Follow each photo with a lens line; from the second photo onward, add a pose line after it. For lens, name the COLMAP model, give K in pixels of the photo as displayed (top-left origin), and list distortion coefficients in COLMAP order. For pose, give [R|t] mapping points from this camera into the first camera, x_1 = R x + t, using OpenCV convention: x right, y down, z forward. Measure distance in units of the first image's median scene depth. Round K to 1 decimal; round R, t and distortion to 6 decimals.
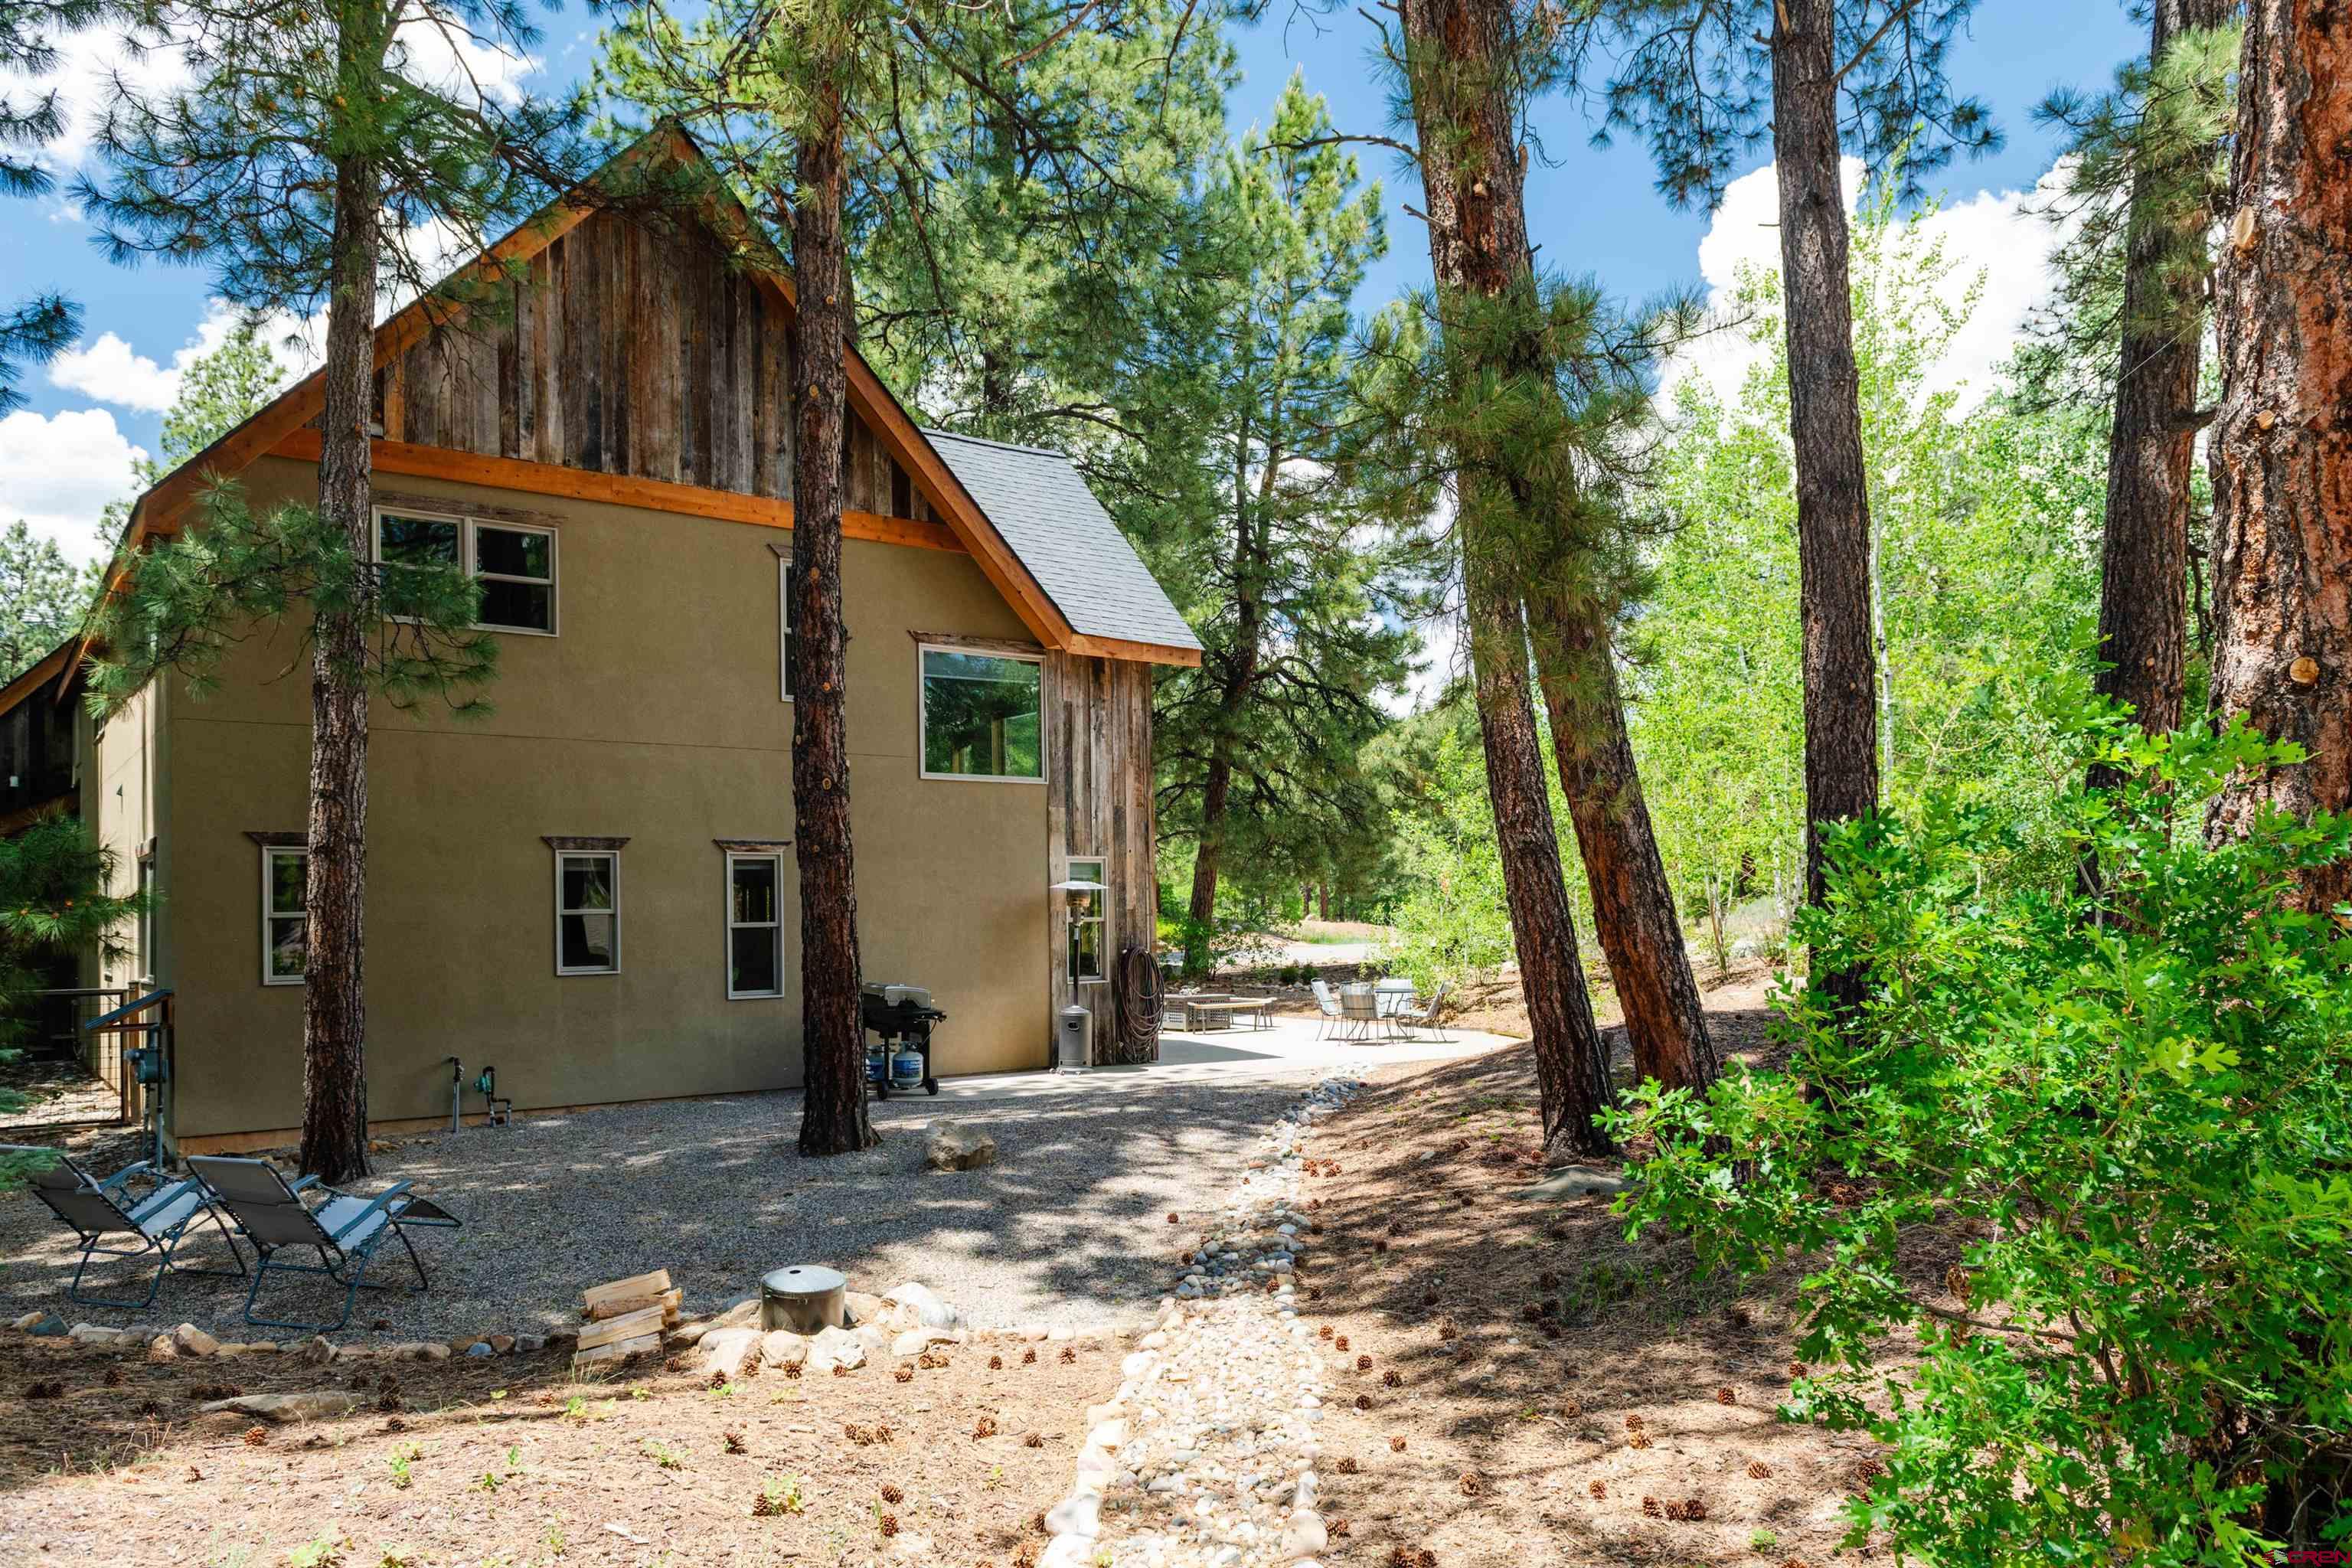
lens RADIAL K [[1617.4, 0, 1185.5], [0, 1617.4, 880.9], [0, 0, 1]] dist [0.010102, 0.000699]
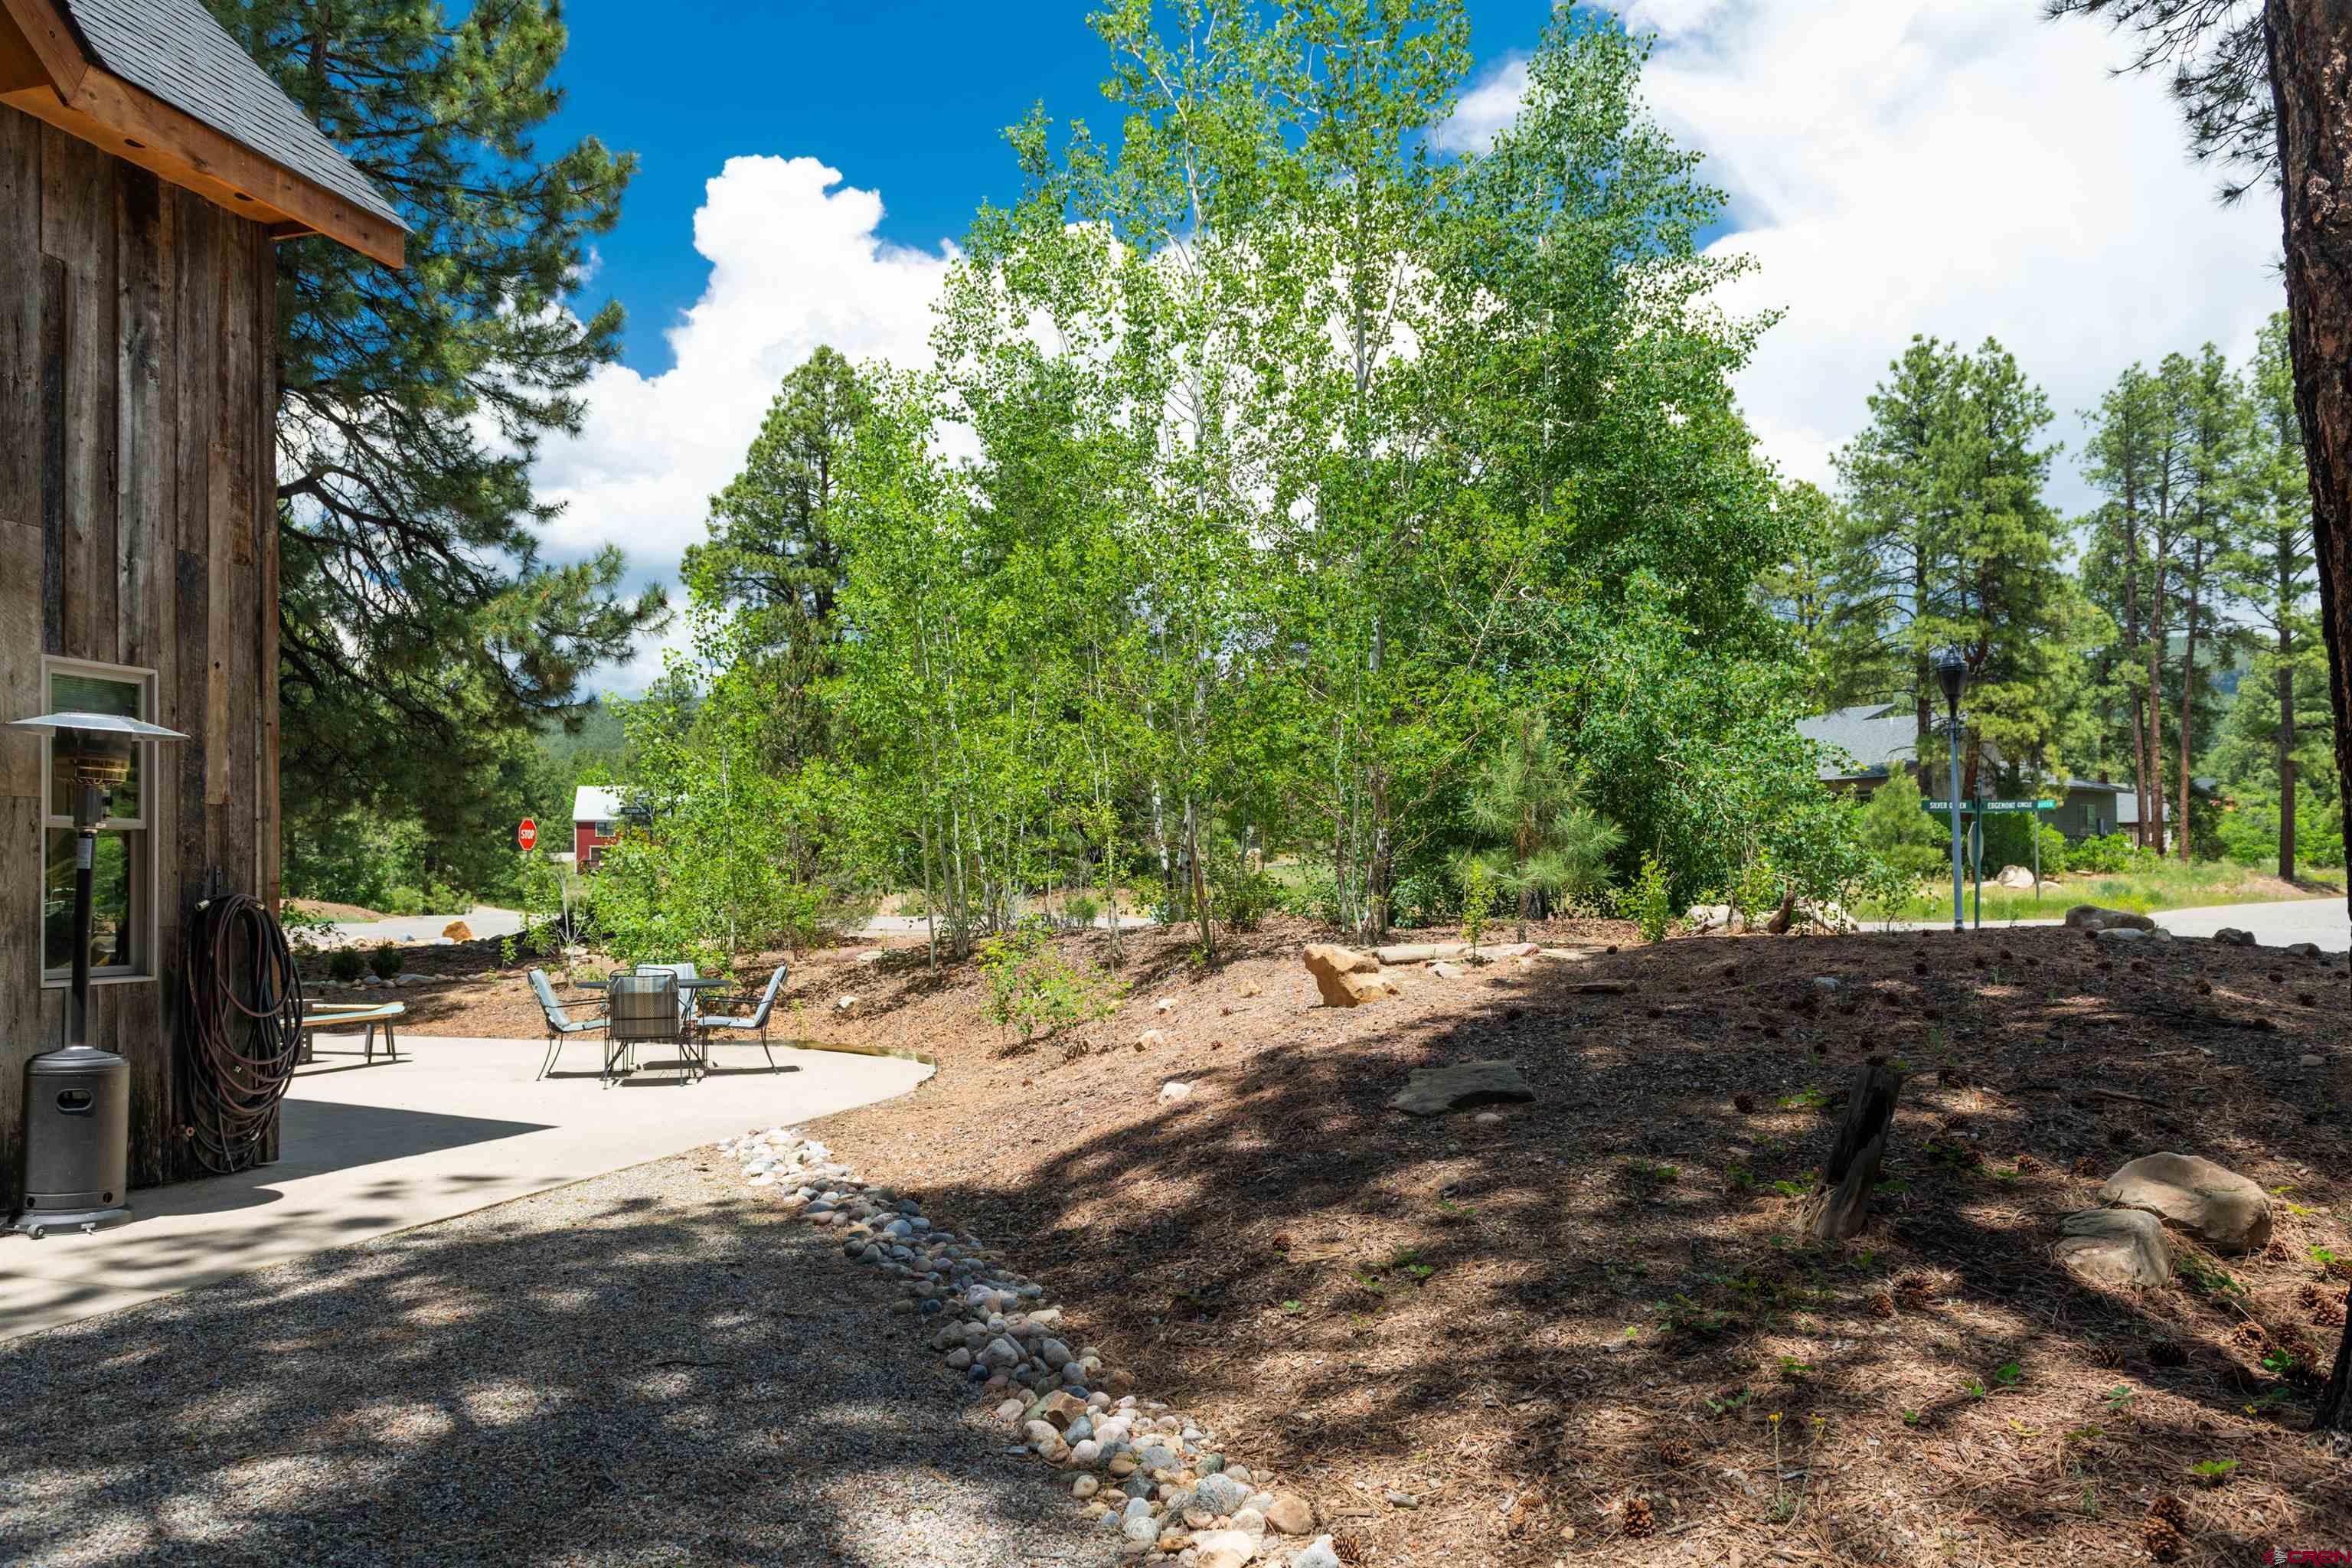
lens RADIAL K [[1622.6, 0, 1185.3], [0, 1622.6, 855.1], [0, 0, 1]] dist [-0.003452, 0.000904]
pose [[0.804318, 0.018570, 0.593909, -0.093652], [-0.014376, 0.999827, -0.011792, 0.036999], [-0.594025, 0.000946, 0.804446, 0.597032]]
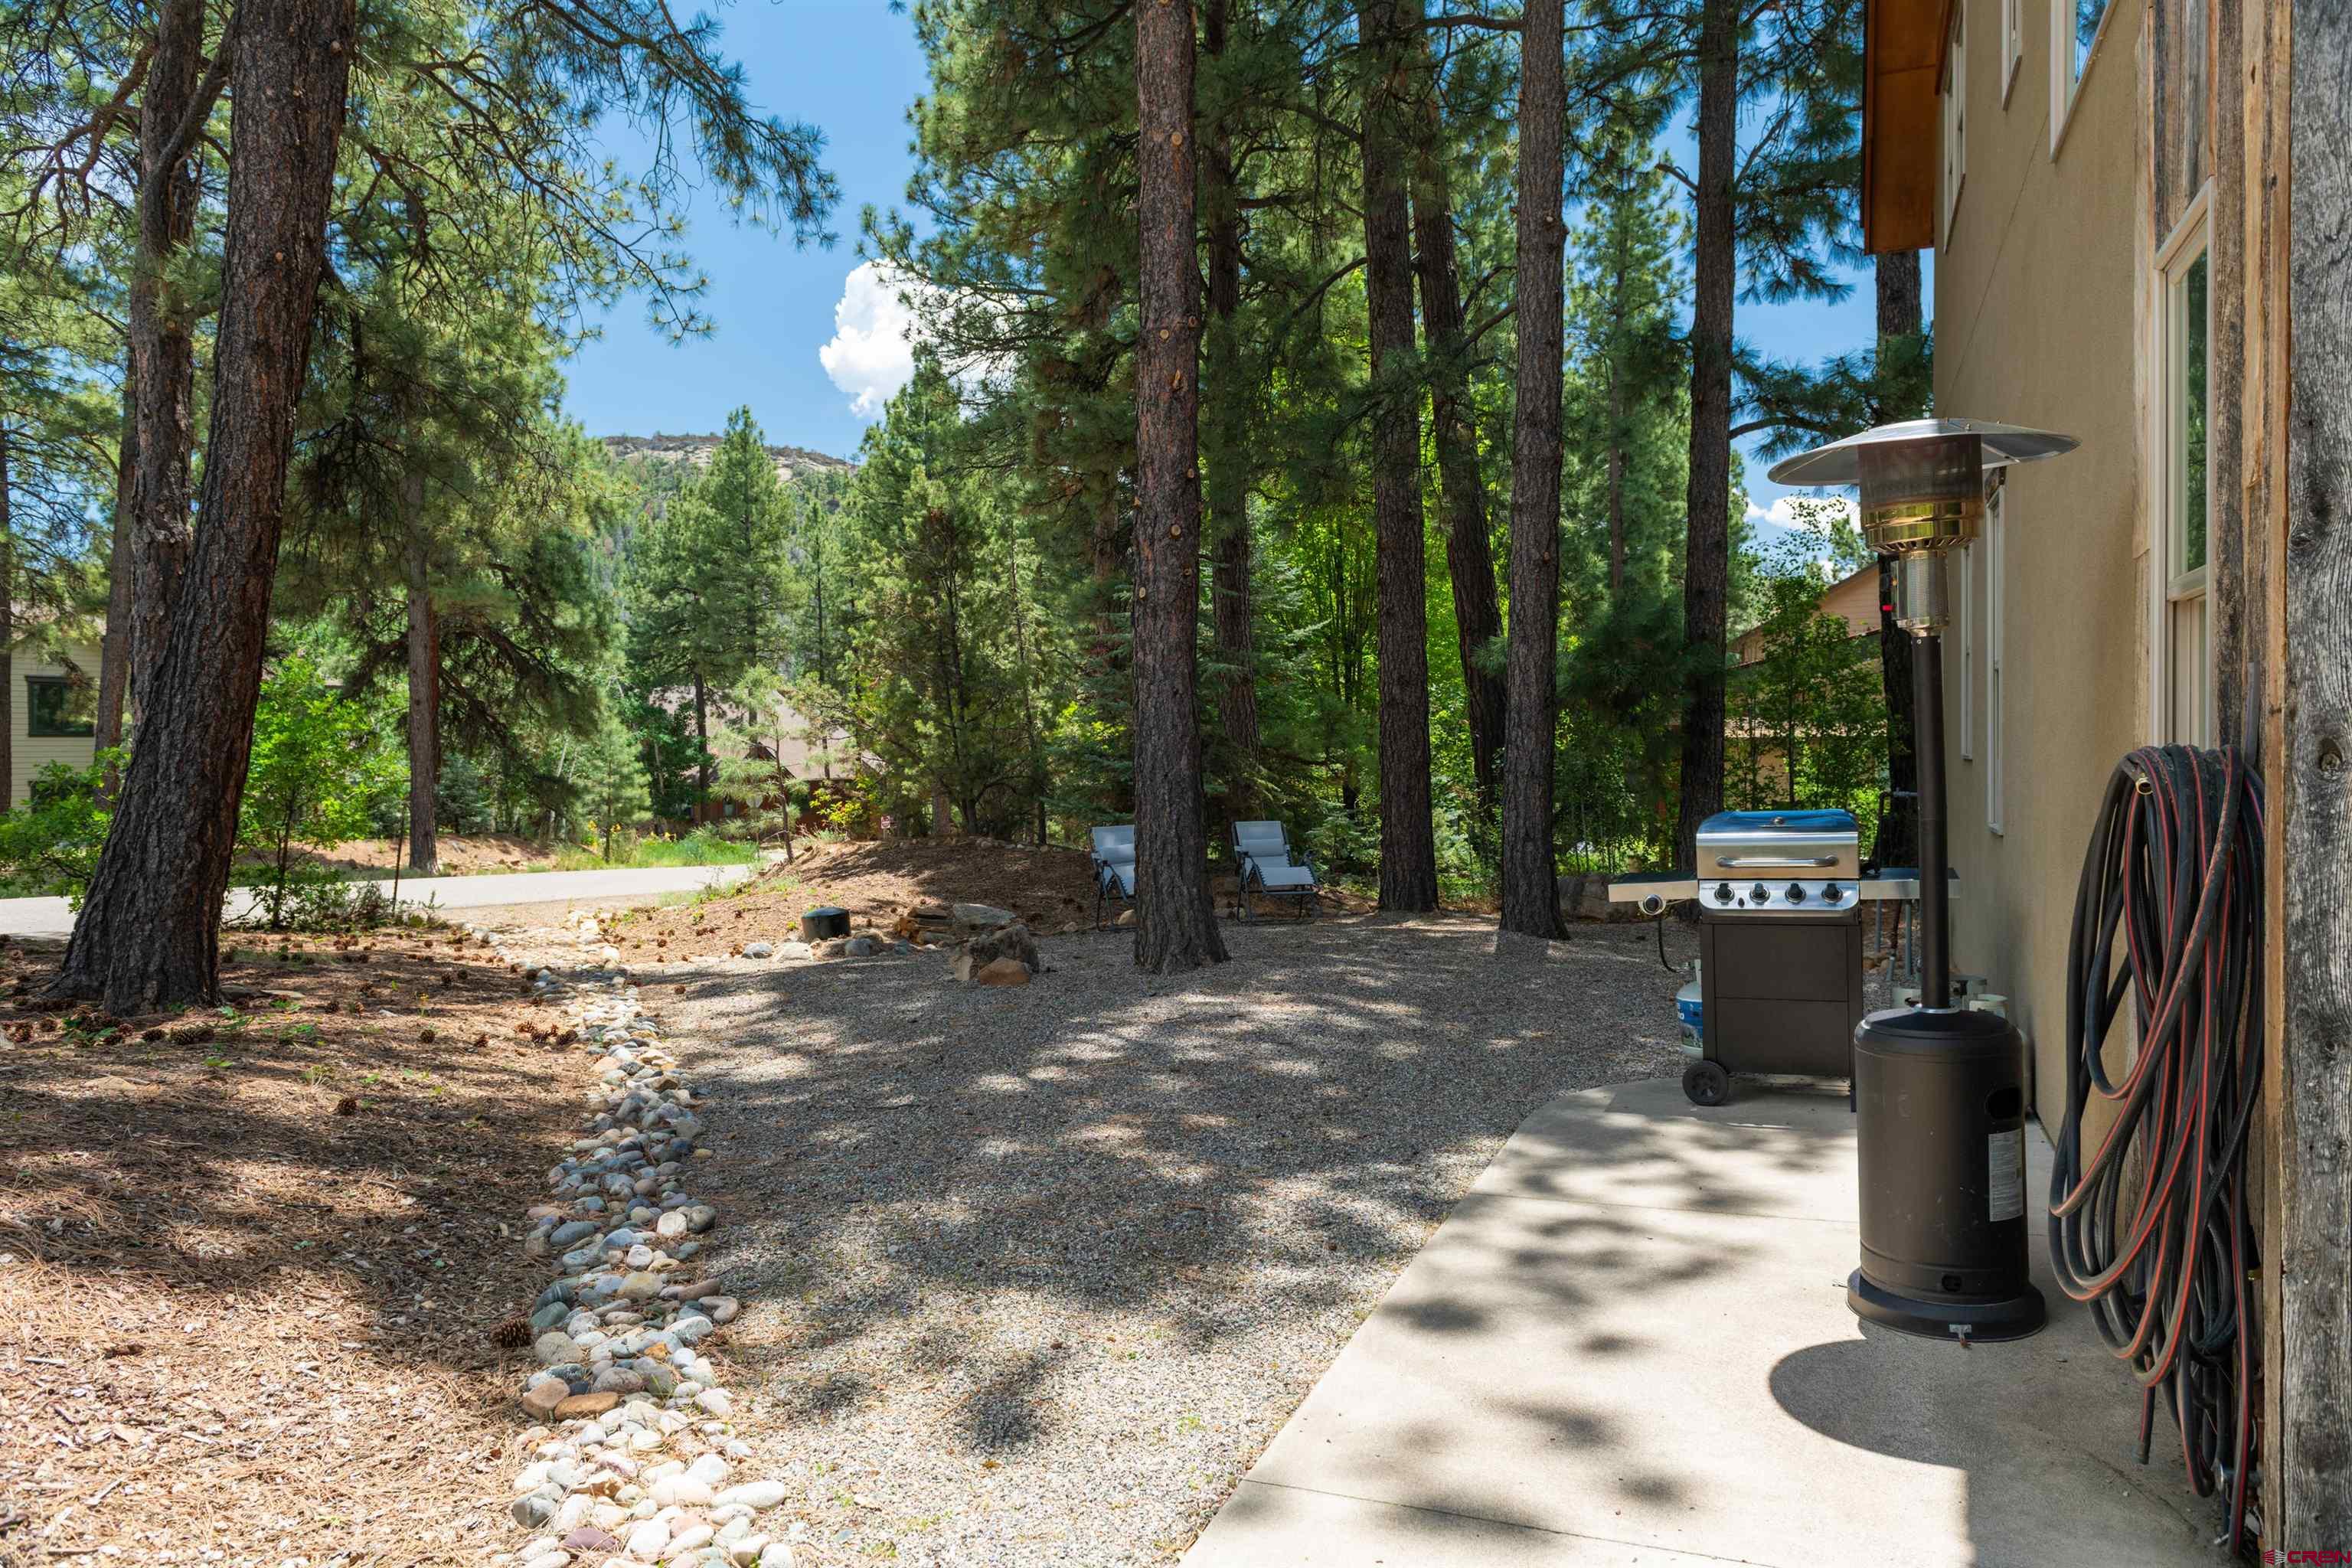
lens RADIAL K [[1267.6, 0, 1176.0], [0, 1267.6, 784.0], [0, 0, 1]] dist [0.008810, 0.000266]
pose [[-0.836628, 0.043656, -0.546029, 0.112088], [0.036094, 0.999046, 0.024572, 0.042994], [0.546580, 0.000850, -0.837406, 1.173712]]
